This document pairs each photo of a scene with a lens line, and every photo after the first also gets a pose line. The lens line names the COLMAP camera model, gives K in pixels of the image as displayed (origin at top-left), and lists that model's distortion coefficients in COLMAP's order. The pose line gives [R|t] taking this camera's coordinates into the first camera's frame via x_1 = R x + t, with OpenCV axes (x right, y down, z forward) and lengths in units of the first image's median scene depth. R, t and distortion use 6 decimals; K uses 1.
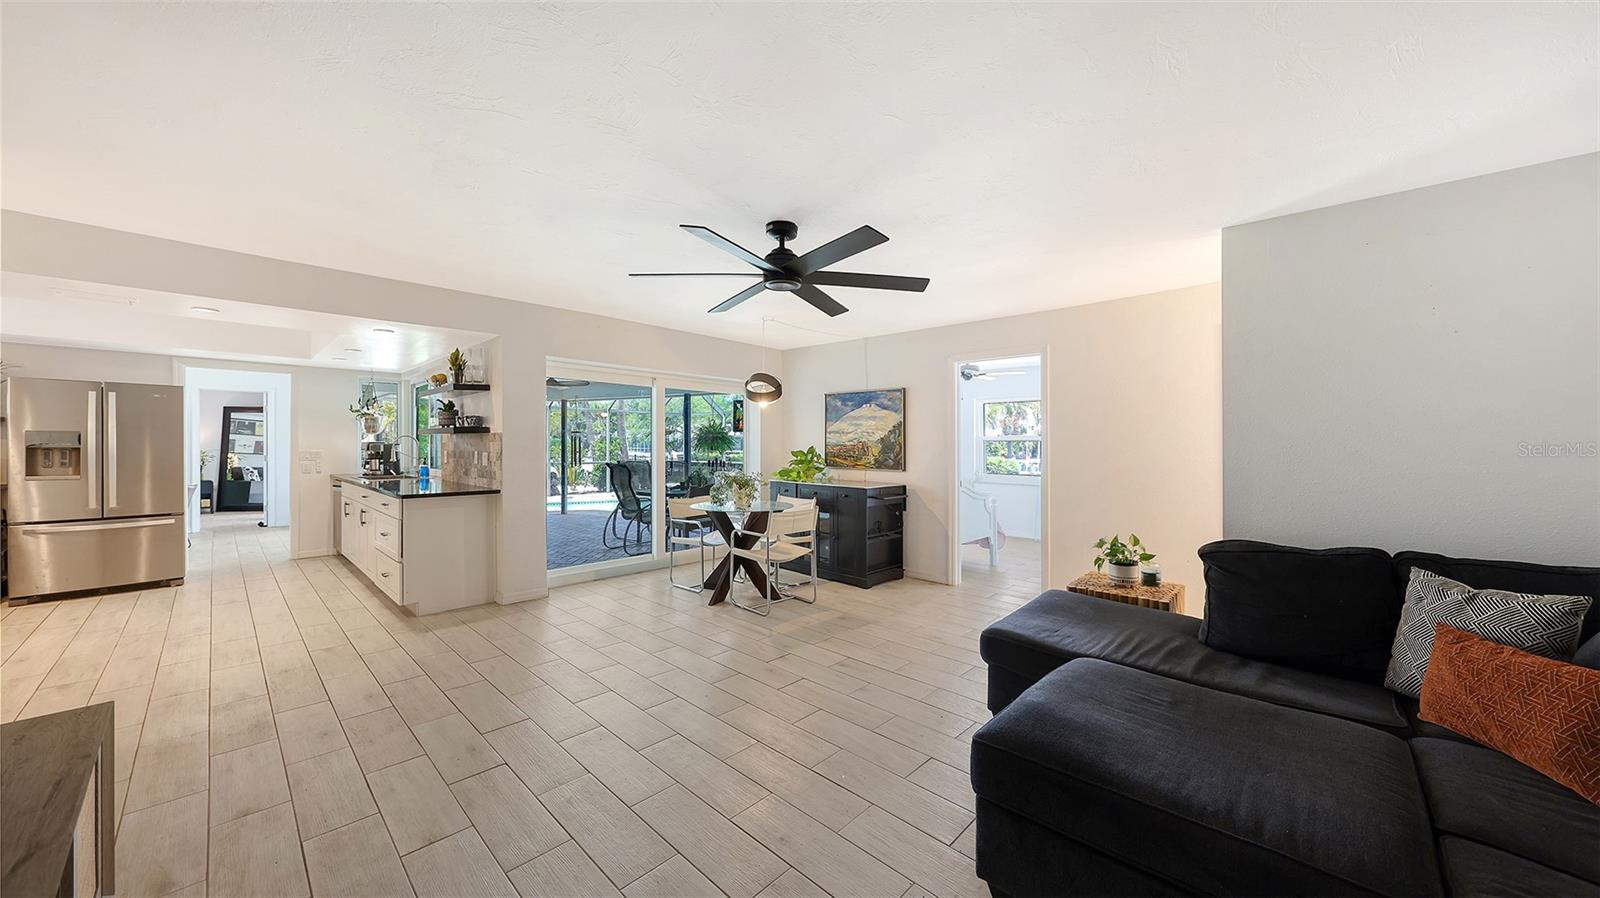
lens RADIAL K [[557.5, 0, 808.5], [0, 557.5, 445.3], [0, 0, 1]] dist [-0.000652, -0.000135]
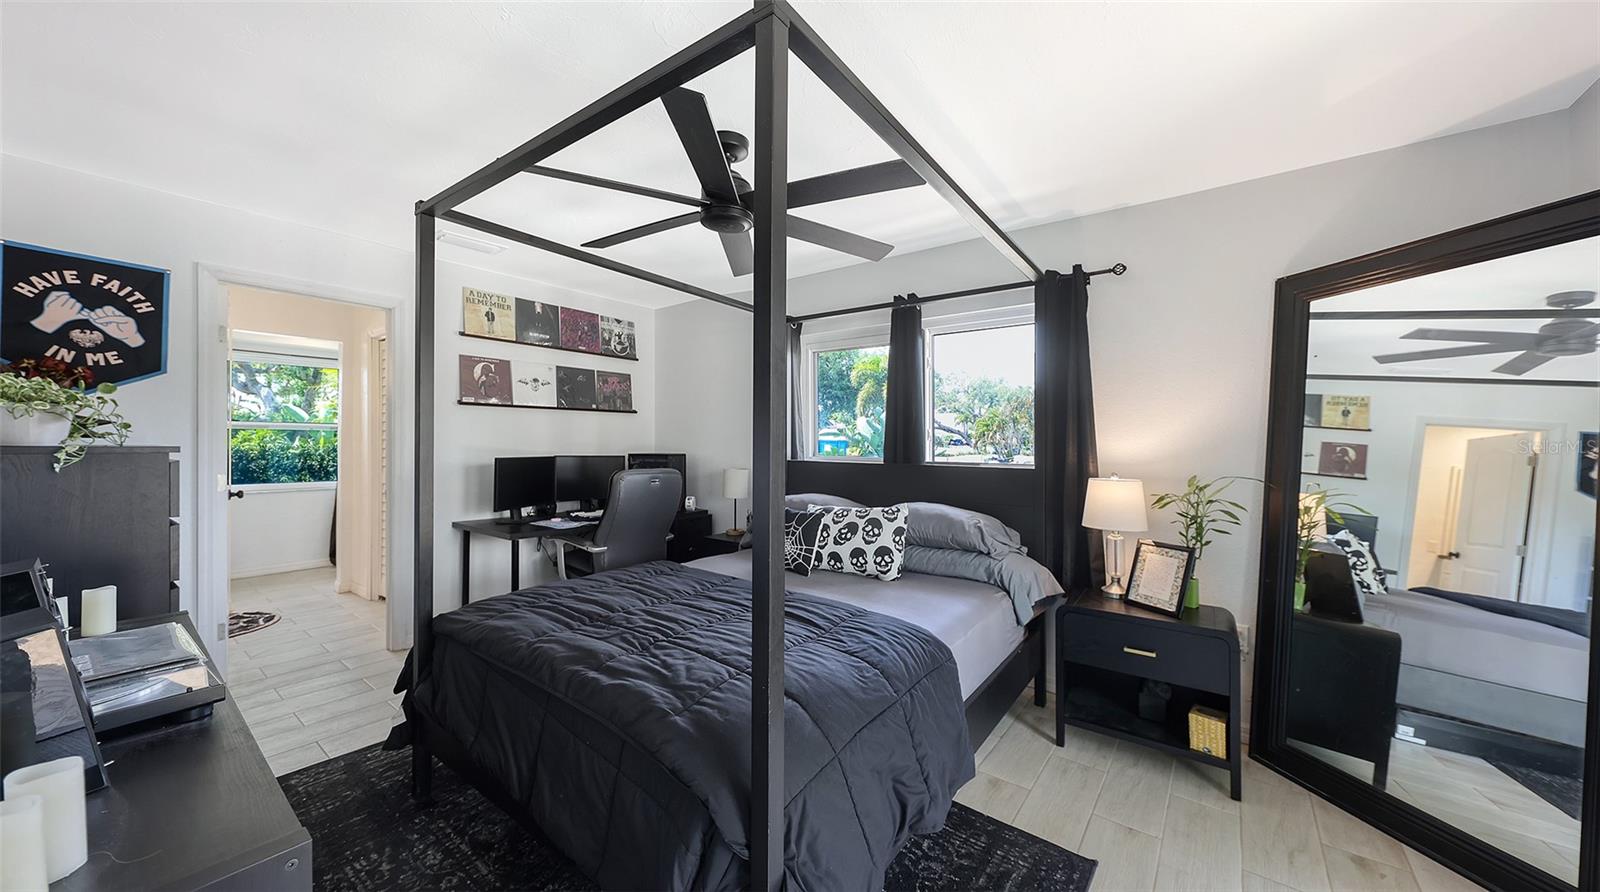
lens RADIAL K [[551.6, 0, 795.9], [0, 551.6, 447.7], [0, 0, 1]] dist [-0.000358, 0.000067]
pose [[0.092106, -0.003895, -0.995742, -1.528965], [-0.003175, 0.999986, -0.004205, -0.001473], [0.995744, 0.003549, 0.092092, 1.420297]]
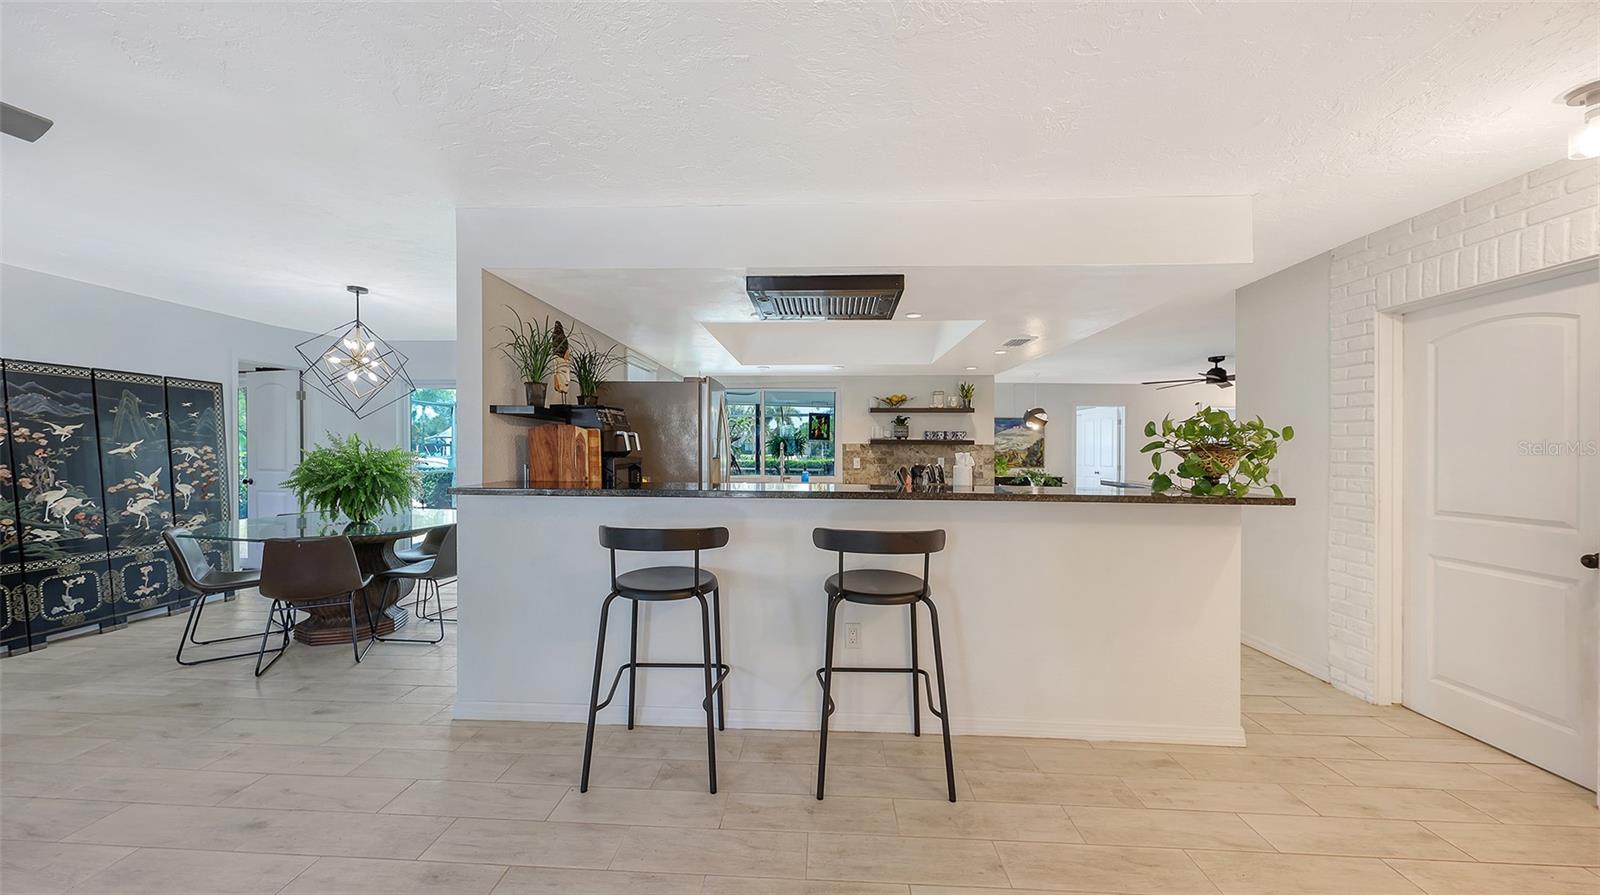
lens RADIAL K [[551.6, 0, 795.9], [0, 551.6, 449.2], [0, 0, 1]] dist [-0.000358, 0.000067]
pose [[0.767146, 0.002560, 0.641467, -1.388418], [-0.003118, 0.999995, -0.000262, -0.006257], [-0.641465, -0.001799, 0.767150, 0.190774]]
